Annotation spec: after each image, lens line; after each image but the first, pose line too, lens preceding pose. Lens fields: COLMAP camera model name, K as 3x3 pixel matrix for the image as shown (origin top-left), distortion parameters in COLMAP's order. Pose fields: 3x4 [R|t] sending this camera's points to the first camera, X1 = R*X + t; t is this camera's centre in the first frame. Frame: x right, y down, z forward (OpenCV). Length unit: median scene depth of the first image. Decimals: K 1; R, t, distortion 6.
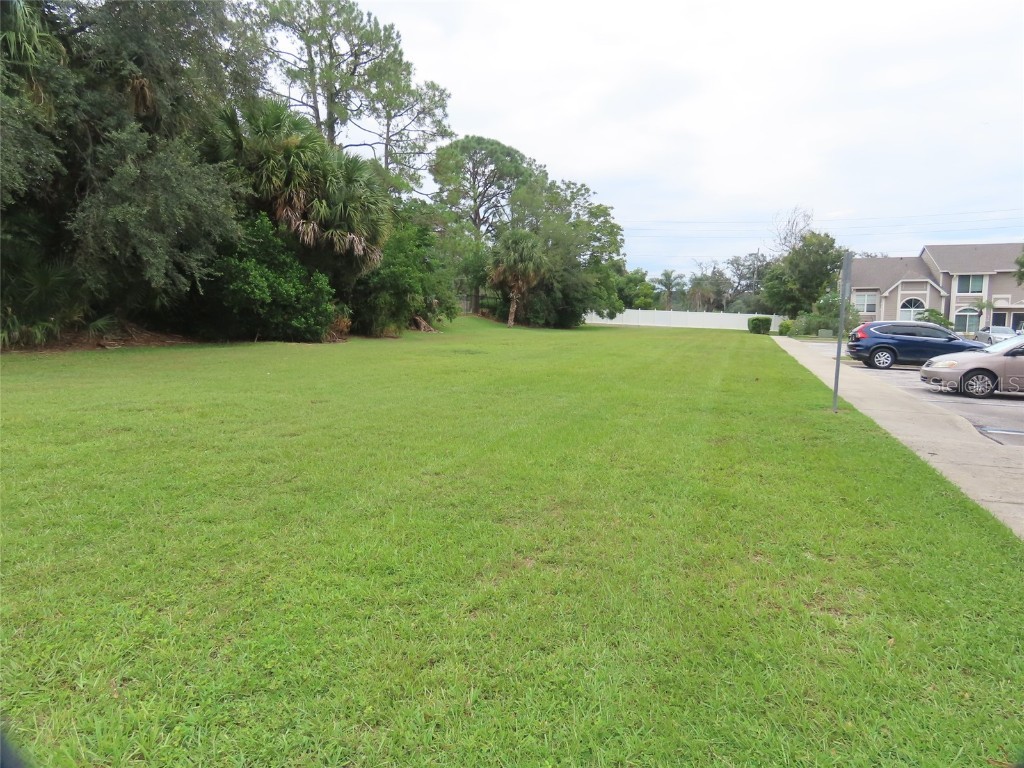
lens RADIAL K [[649.0, 0, 515.5], [0, 649.0, 385.5], [0, 0, 1]] dist [0.004353, -0.000323]
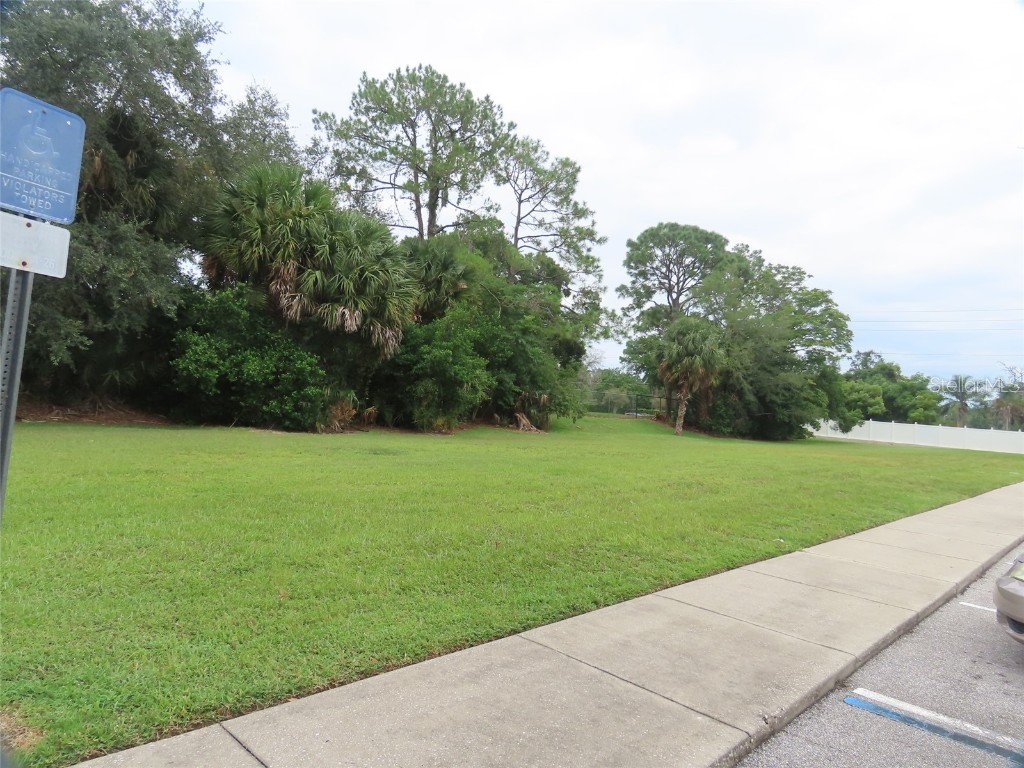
lens RADIAL K [[649.0, 0, 509.6], [0, 649.0, 383.0], [0, 0, 1]] dist [0.004353, -0.000323]
pose [[0.906188, 0.017567, -0.422510, 0.121518], [-0.087936, 0.985124, -0.147644, -0.010984], [0.413631, 0.170947, 0.894252, 0.134602]]
